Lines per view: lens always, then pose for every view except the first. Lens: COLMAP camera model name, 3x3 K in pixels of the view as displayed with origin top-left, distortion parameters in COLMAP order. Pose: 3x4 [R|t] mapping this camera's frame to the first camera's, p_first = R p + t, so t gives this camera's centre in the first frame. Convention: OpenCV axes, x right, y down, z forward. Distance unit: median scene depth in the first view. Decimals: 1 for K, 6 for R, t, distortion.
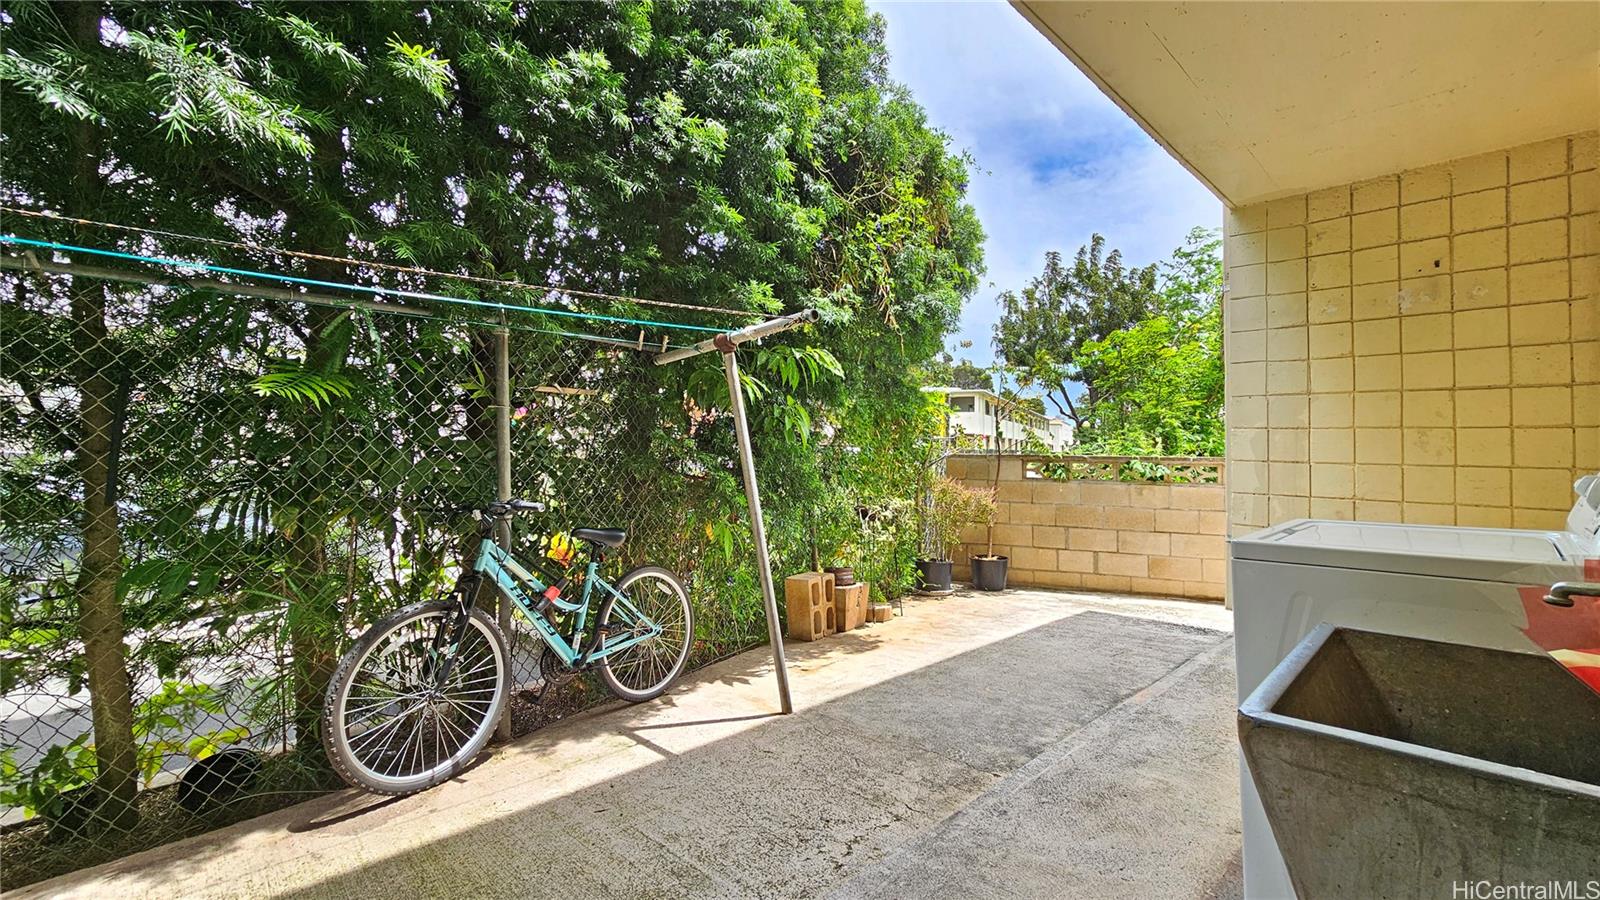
lens RADIAL K [[668.6, 0, 804.4], [0, 668.6, 448.5], [0, 0, 1]] dist [-0.004590, -0.000224]
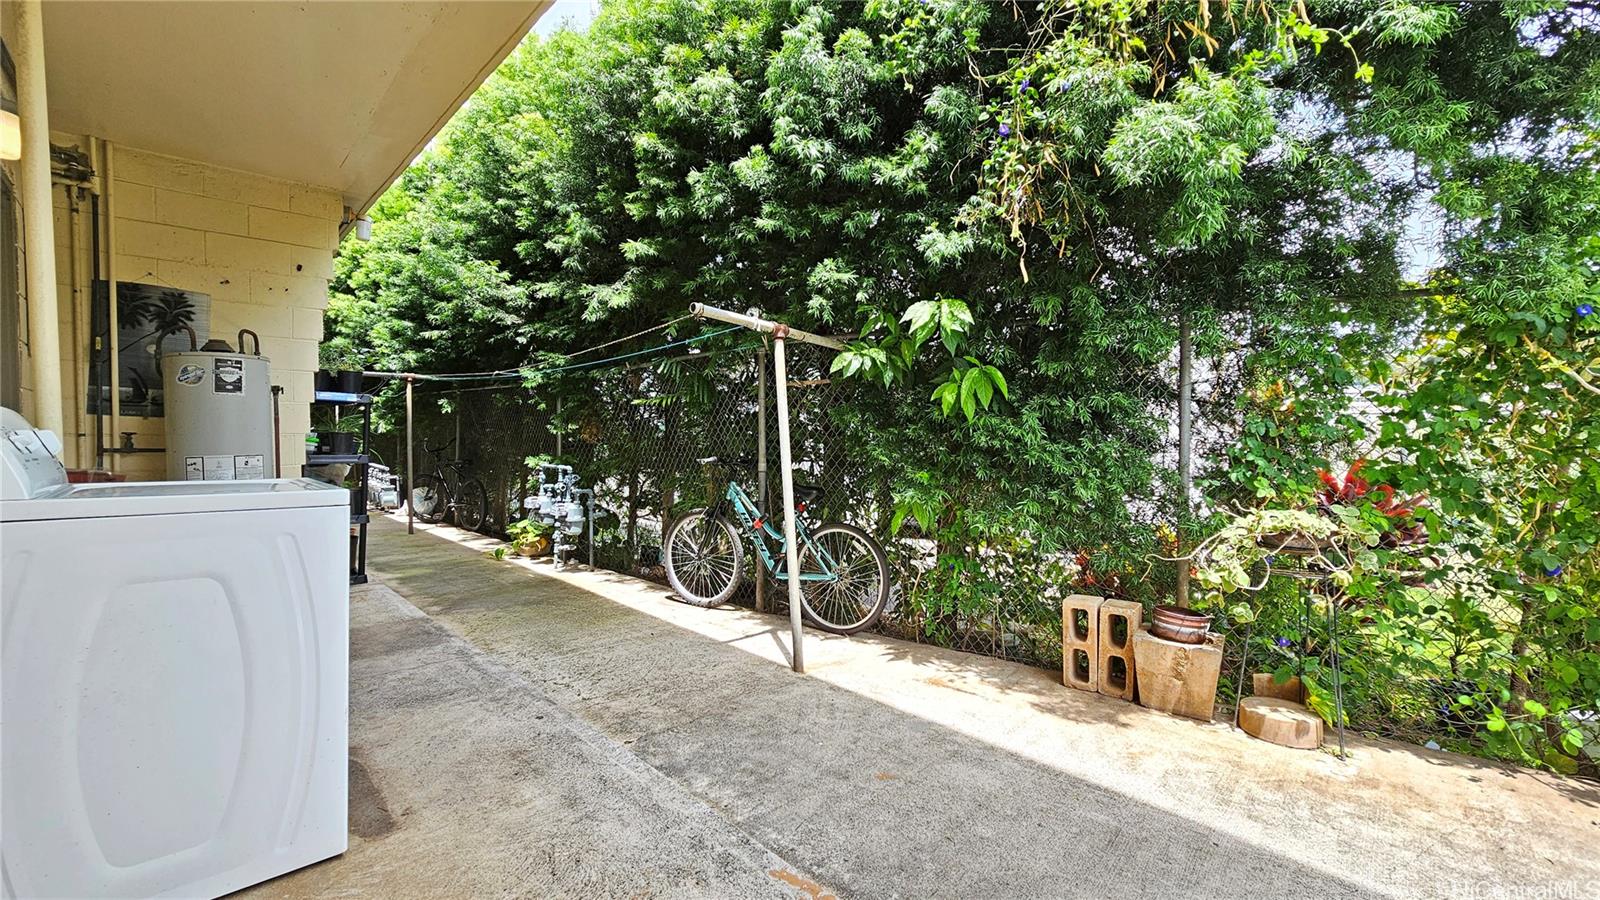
lens RADIAL K [[668.6, 0, 804.5], [0, 668.6, 450.1], [0, 0, 1]] dist [-0.004590, -0.000224]
pose [[-0.000066, 0.026700, -0.999643, 1.126782], [0.010316, 0.999590, 0.026698, 0.019533], [0.999947, -0.010311, -0.000341, 1.113185]]
